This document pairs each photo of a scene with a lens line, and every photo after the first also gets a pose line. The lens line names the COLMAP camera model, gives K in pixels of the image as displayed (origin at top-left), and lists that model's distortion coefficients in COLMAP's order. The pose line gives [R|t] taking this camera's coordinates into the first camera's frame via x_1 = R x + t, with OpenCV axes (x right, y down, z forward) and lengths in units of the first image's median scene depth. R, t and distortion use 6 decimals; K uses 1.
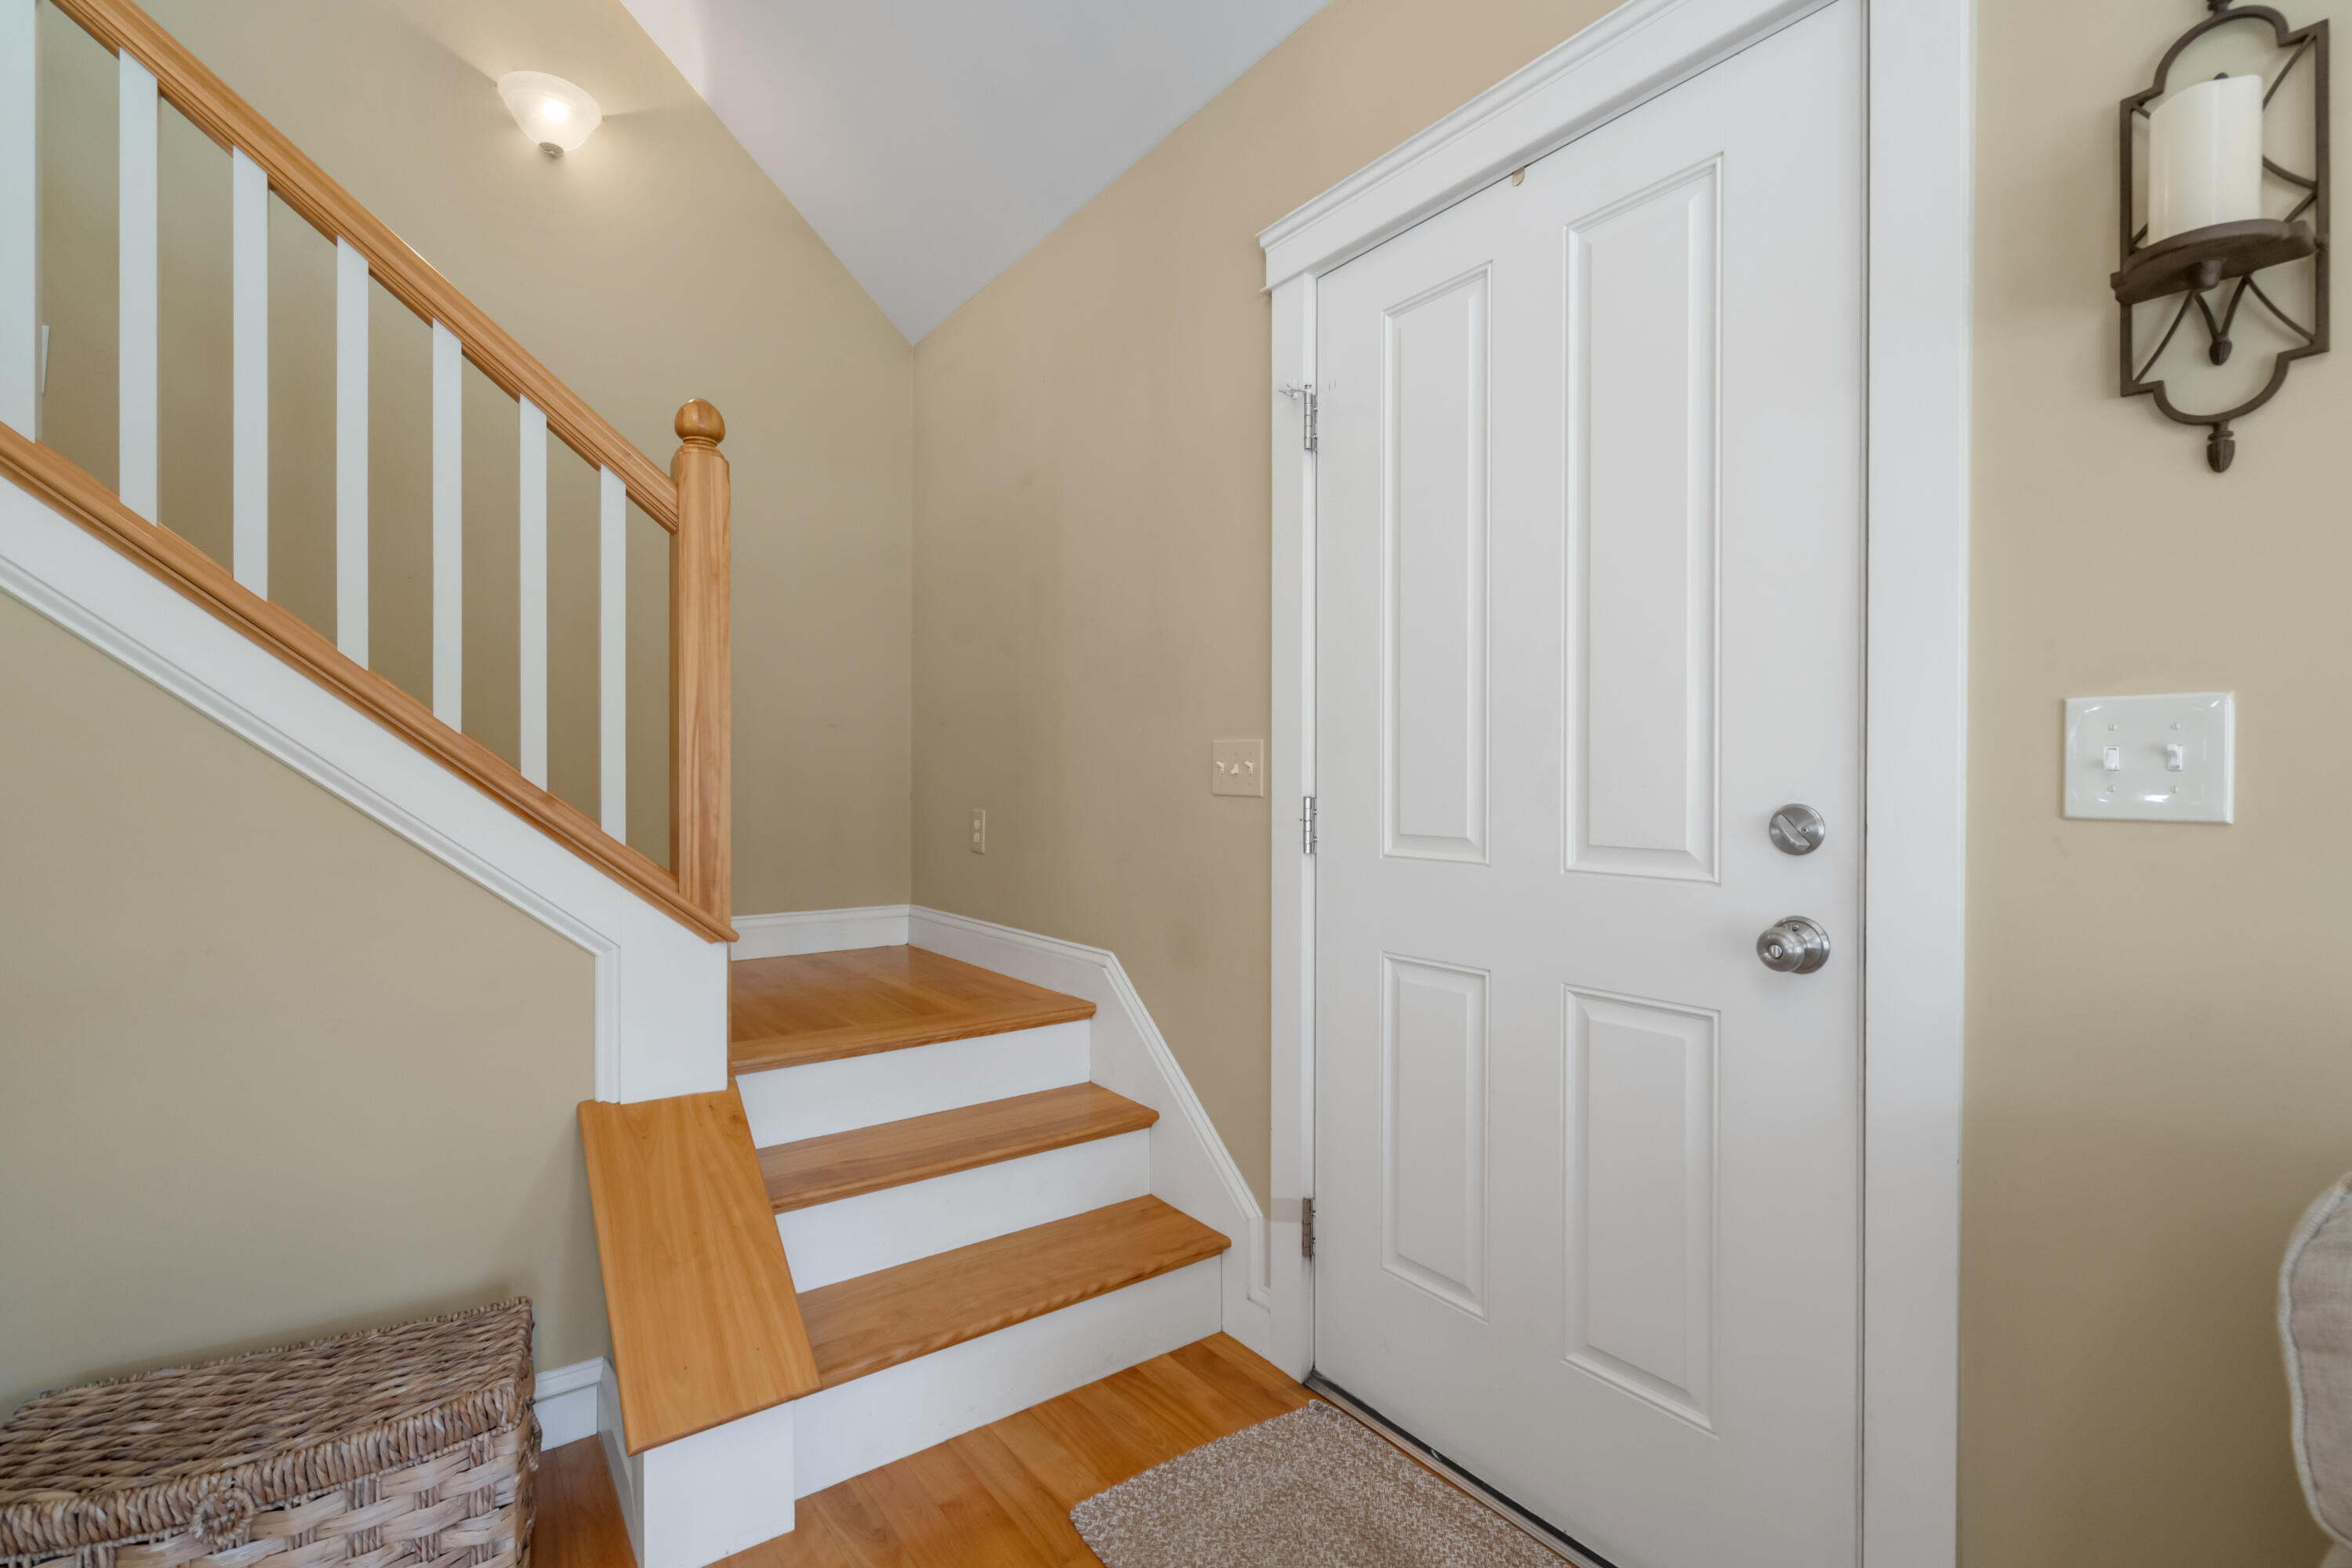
lens RADIAL K [[1074.5, 0, 1177.4], [0, 1074.5, 784.9], [0, 0, 1]] dist [-0.002992, 0.000380]
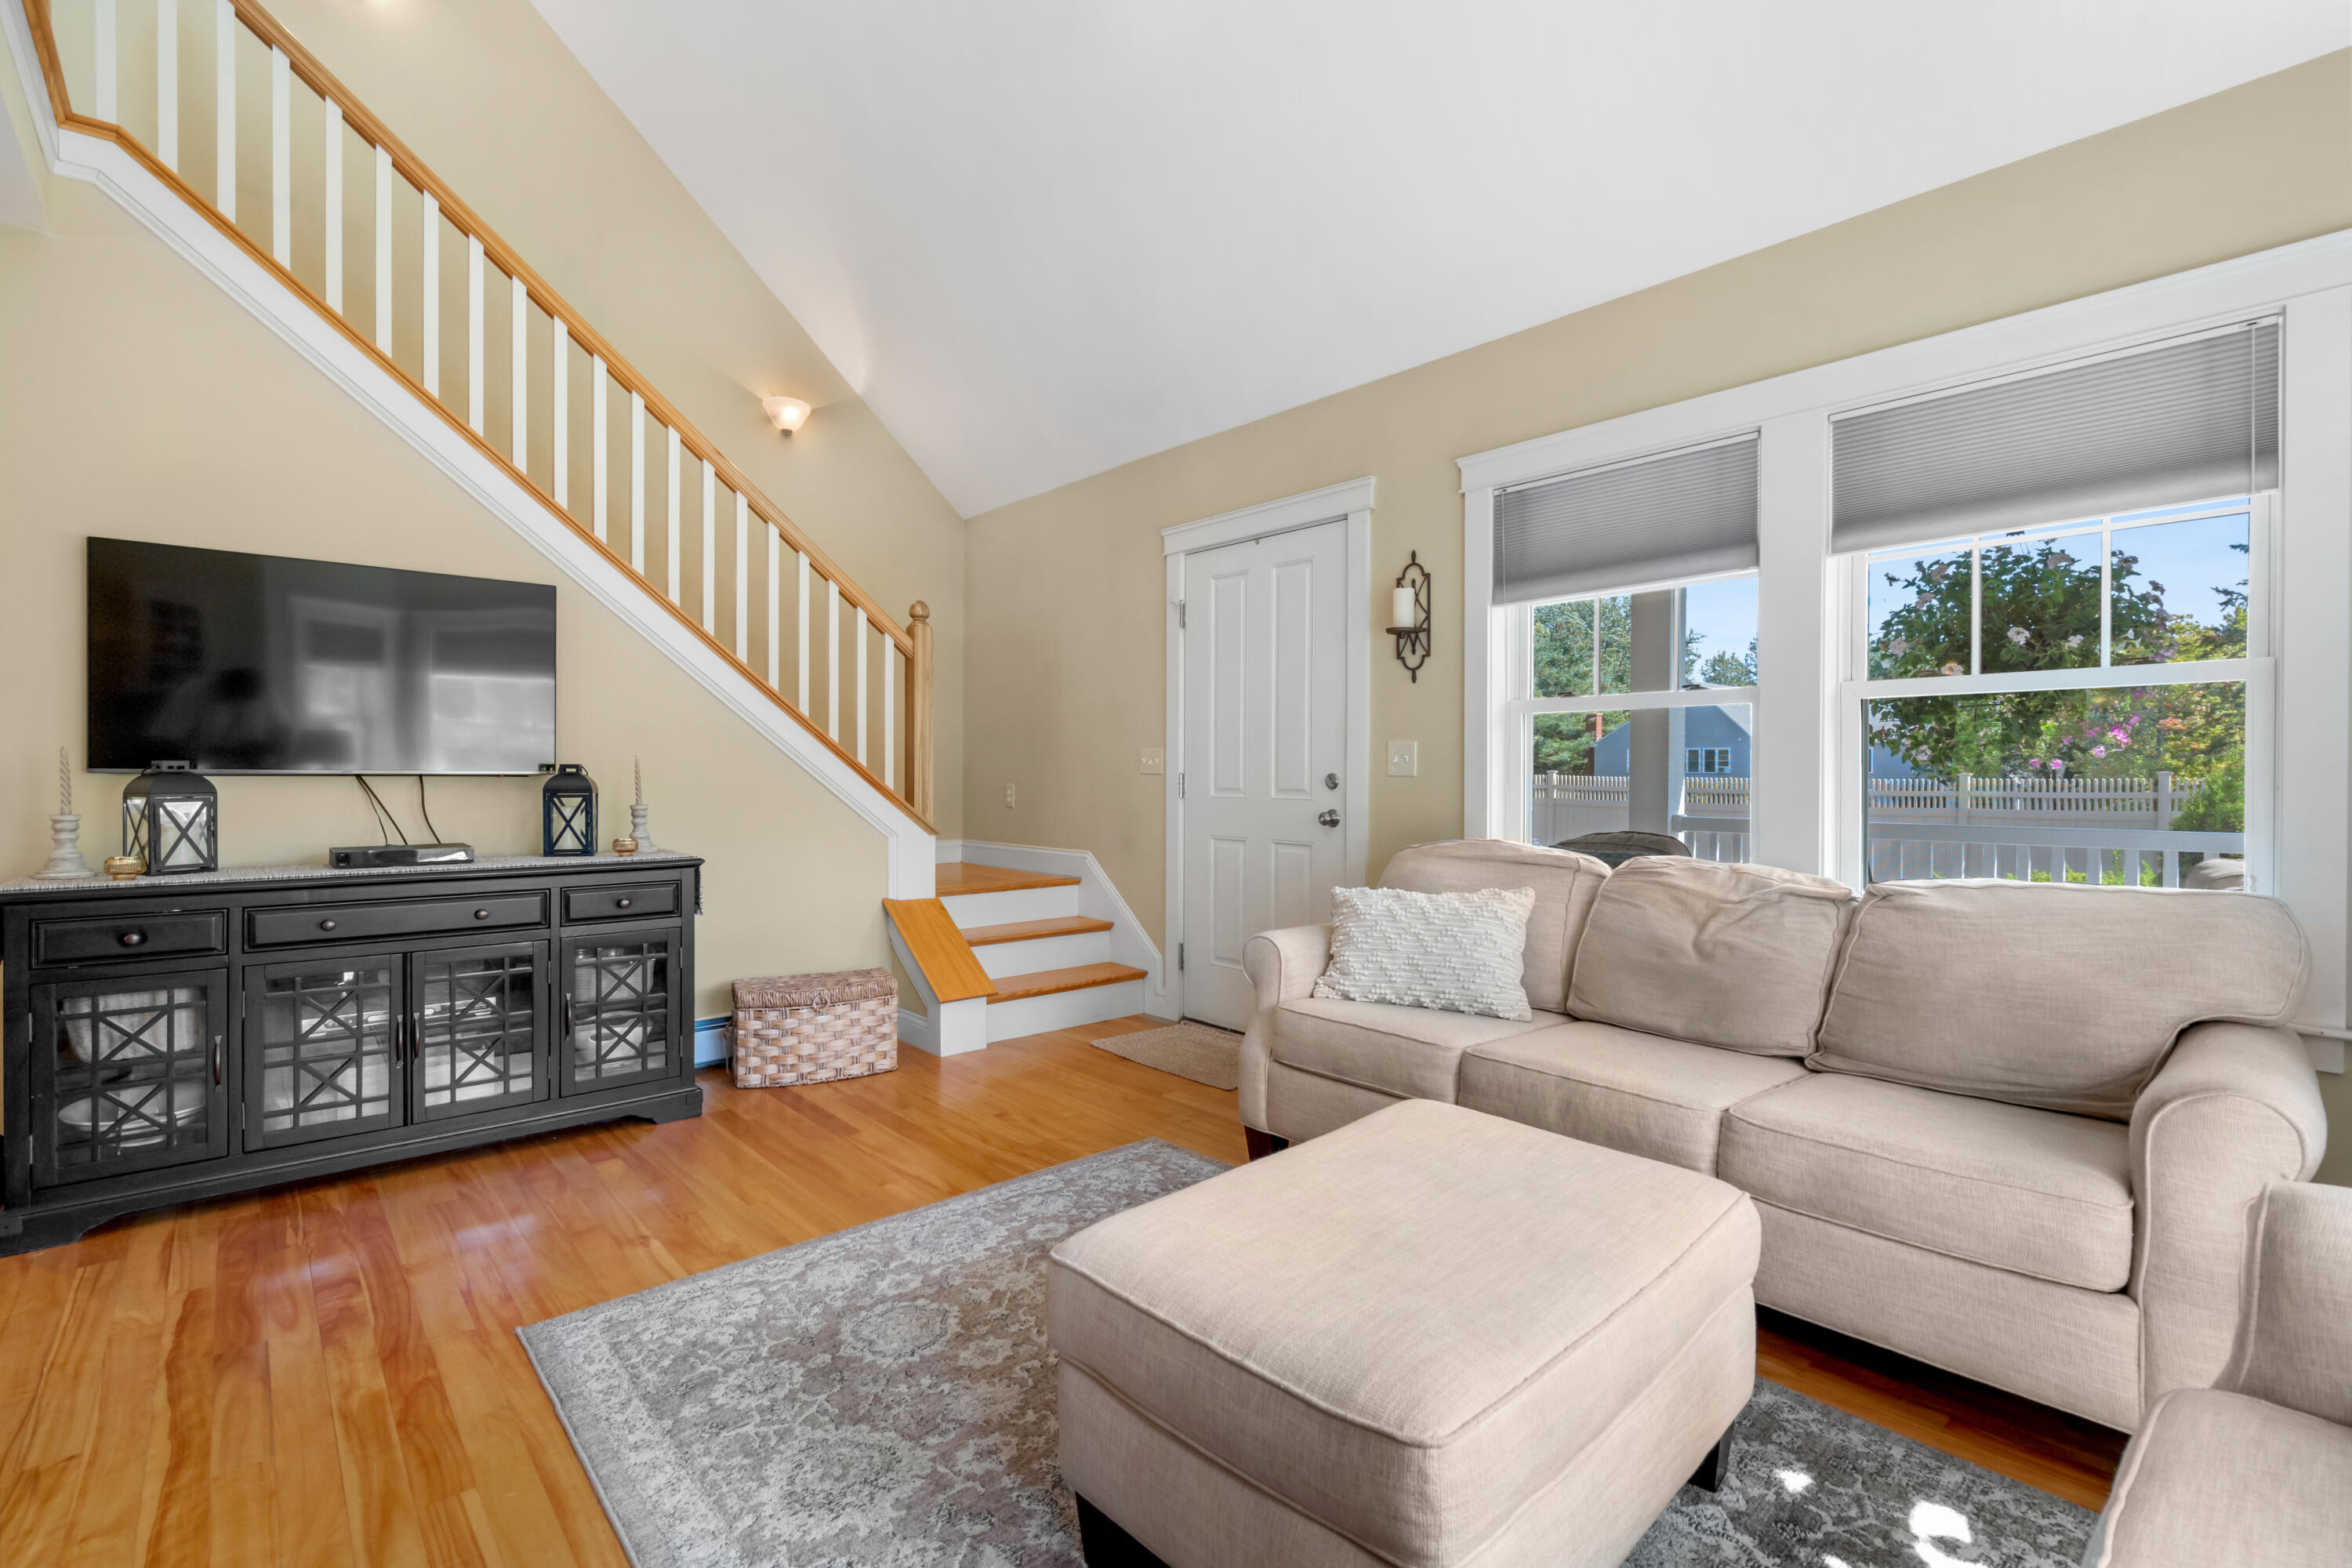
lens RADIAL K [[1074.5, 0, 1180.3], [0, 1074.5, 775.4], [0, 0, 1]] dist [-0.002992, 0.000380]
pose [[0.995936, 0.003017, 0.090012, -0.098598], [-0.002371, 0.999971, -0.007285, 0.033207], [-0.090031, 0.007042, 0.995914, -1.421523]]
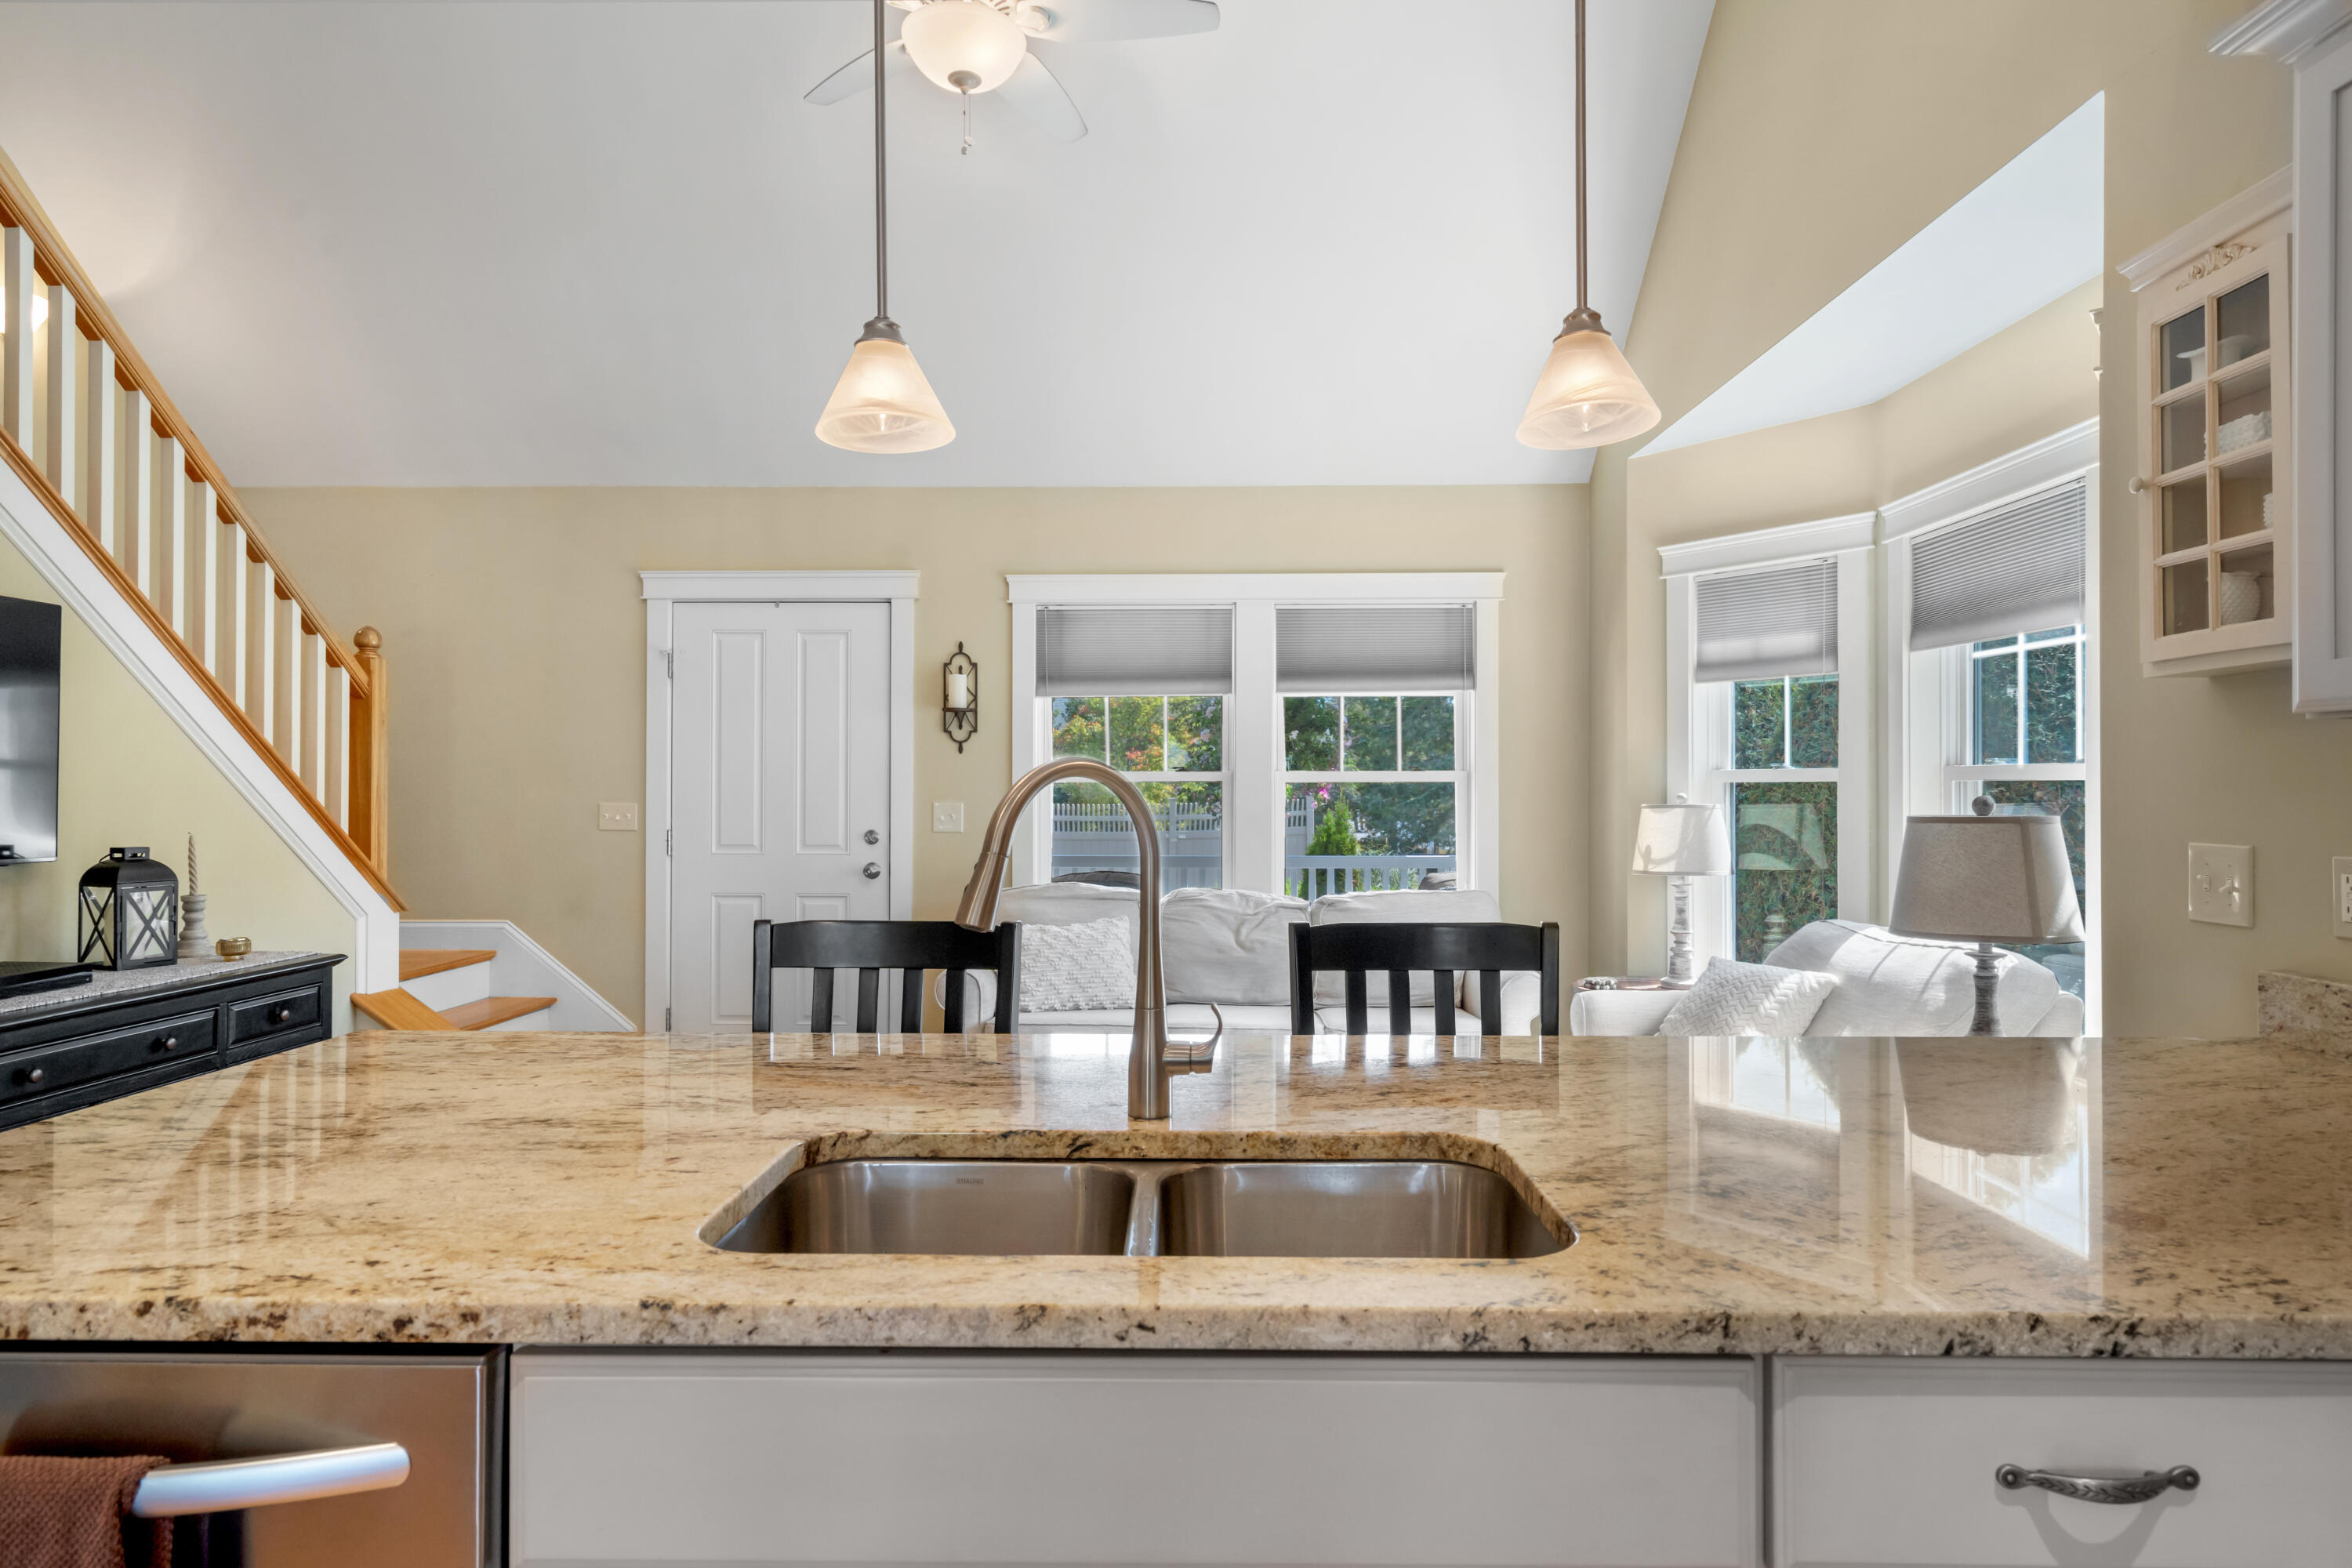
lens RADIAL K [[1339.9, 0, 1180.5], [0, 1339.9, 787.0], [0, 0, 1]] dist [0.003035, 0.000800]
pose [[0.612860, 0.003416, 0.790184, -1.523648], [0.004840, 0.999956, -0.008076, -0.054638], [-0.790177, 0.008774, 0.612816, -1.665105]]
